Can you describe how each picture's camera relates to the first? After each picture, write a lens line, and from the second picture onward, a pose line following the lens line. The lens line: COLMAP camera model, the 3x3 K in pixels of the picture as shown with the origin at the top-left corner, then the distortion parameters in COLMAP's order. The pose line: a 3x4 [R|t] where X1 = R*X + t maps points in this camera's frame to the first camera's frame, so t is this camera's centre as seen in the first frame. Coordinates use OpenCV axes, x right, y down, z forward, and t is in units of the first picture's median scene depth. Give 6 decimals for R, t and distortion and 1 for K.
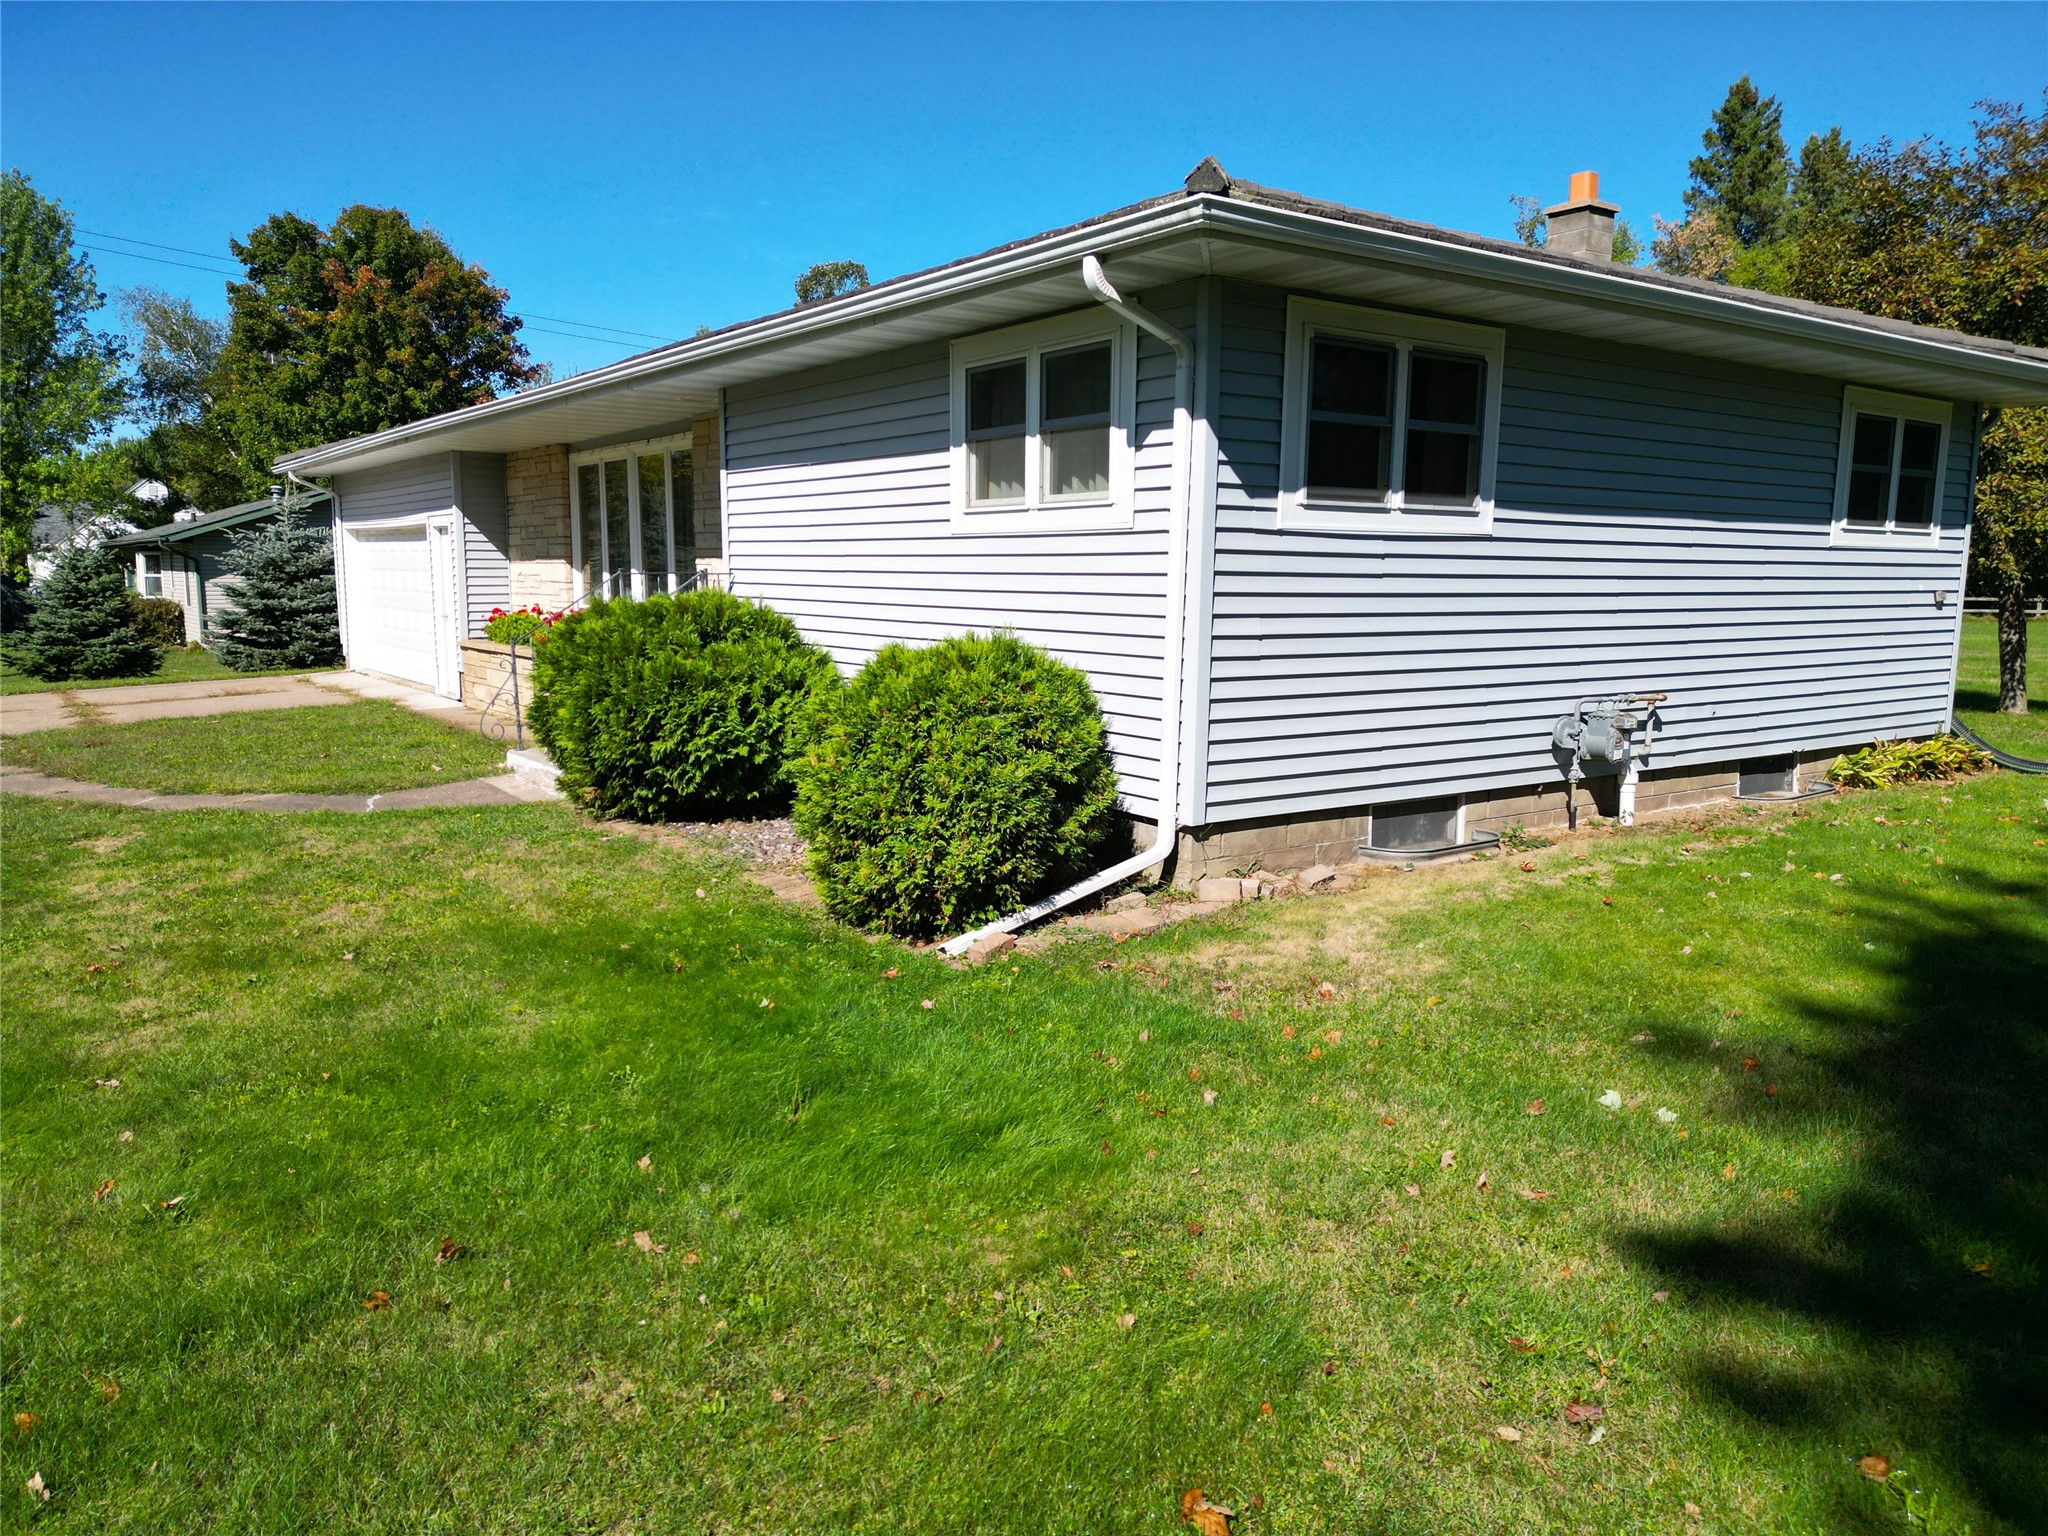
lens RADIAL K [[1438.4, 0, 1017.7], [0, 1438.4, 767.3], [0, 0, 1]] dist [0.106053, -0.119376]
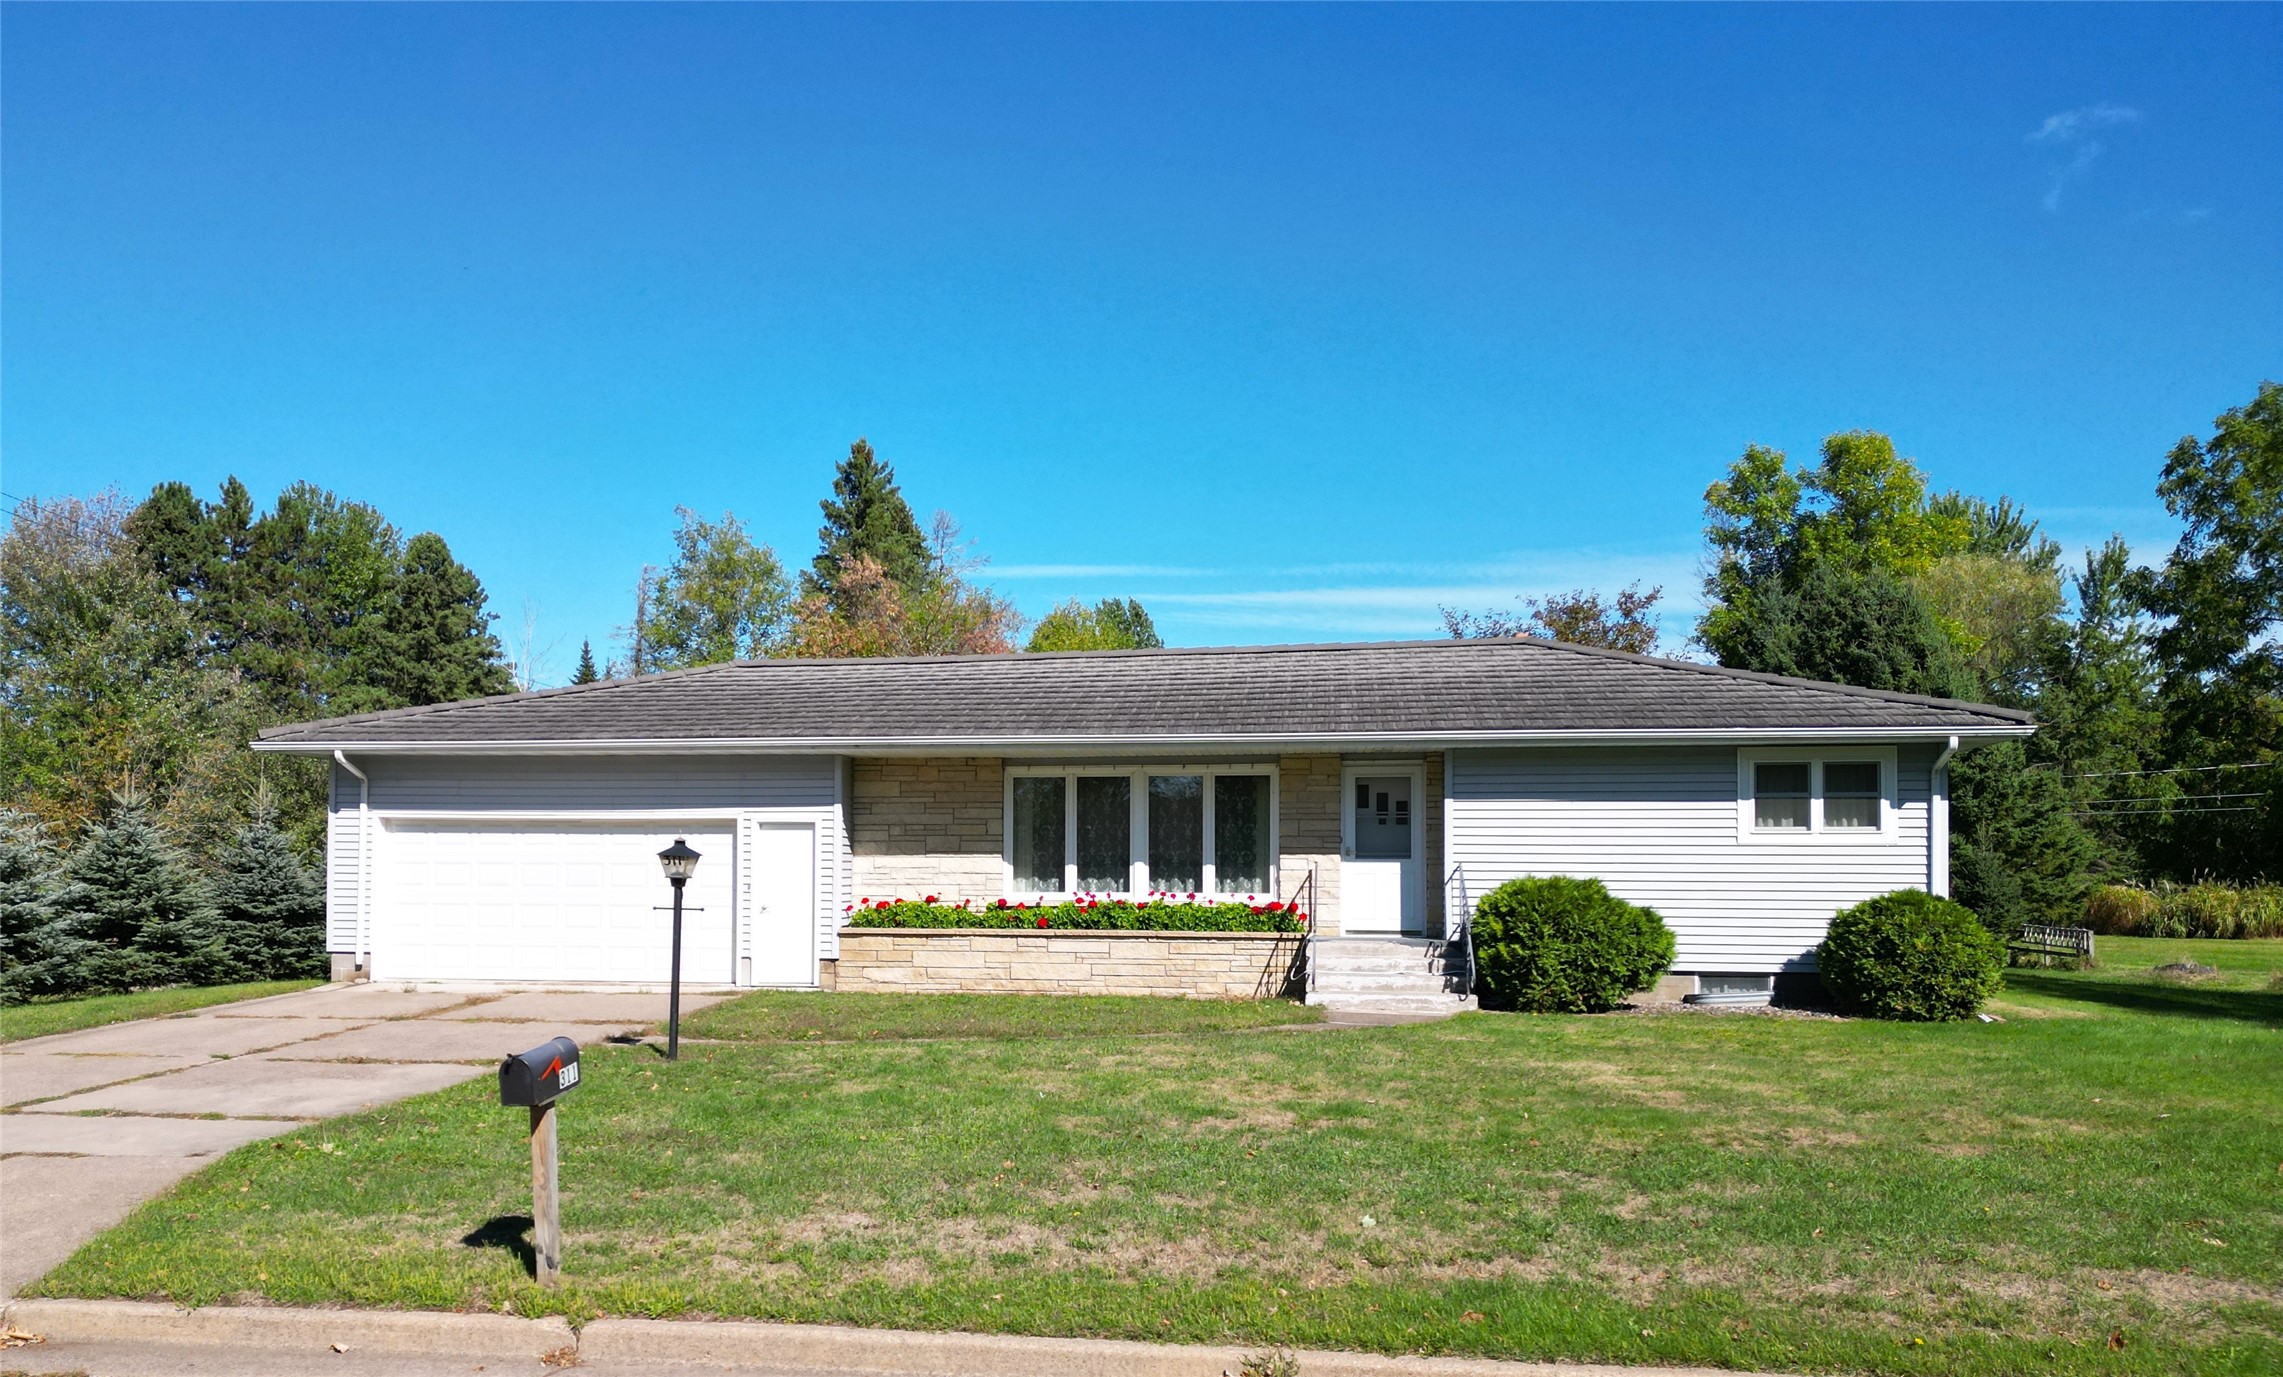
lens RADIAL K [[1762.6, 0, 1005.9], [0, 1762.6, 824.3], [0, 0, 1]] dist [0.113823, -0.127075]
pose [[0.723816, 0.018933, 0.689733, -2.396820], [0.091553, 0.988149, -0.123202, 0.012840], [-0.683892, 0.152323, 0.713505, -0.020444]]
